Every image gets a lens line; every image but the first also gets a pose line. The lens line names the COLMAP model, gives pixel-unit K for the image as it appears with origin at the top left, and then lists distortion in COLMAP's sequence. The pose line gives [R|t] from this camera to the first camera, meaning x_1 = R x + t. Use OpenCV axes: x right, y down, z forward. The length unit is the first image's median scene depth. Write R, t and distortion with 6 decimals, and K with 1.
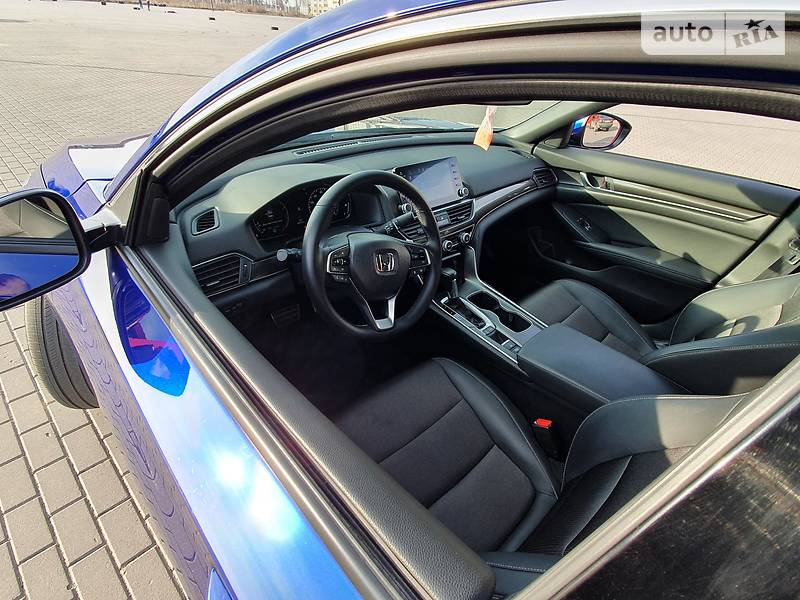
lens RADIAL K [[381.4, 0, 417.3], [0, 381.4, 302.9], [0, 0, 1]] dist [-0.055468, 0.000538]
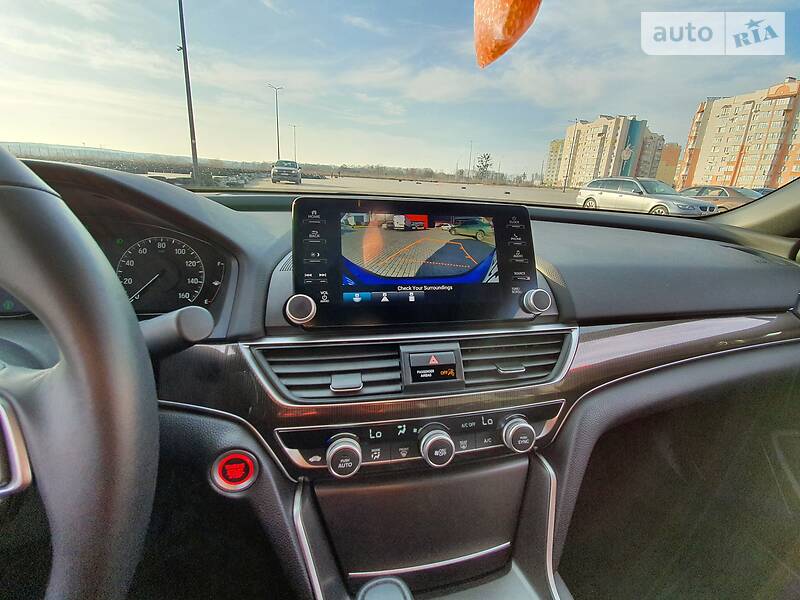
lens RADIAL K [[381.4, 0, 417.3], [0, 381.4, 302.9], [0, 0, 1]] dist [-0.055468, 0.000538]
pose [[0.857577, 0.125637, -0.498776, 0.199520], [-0.286854, 0.921725, -0.261031, -0.168131], [0.426939, 0.366930, 0.826490, 0.666420]]
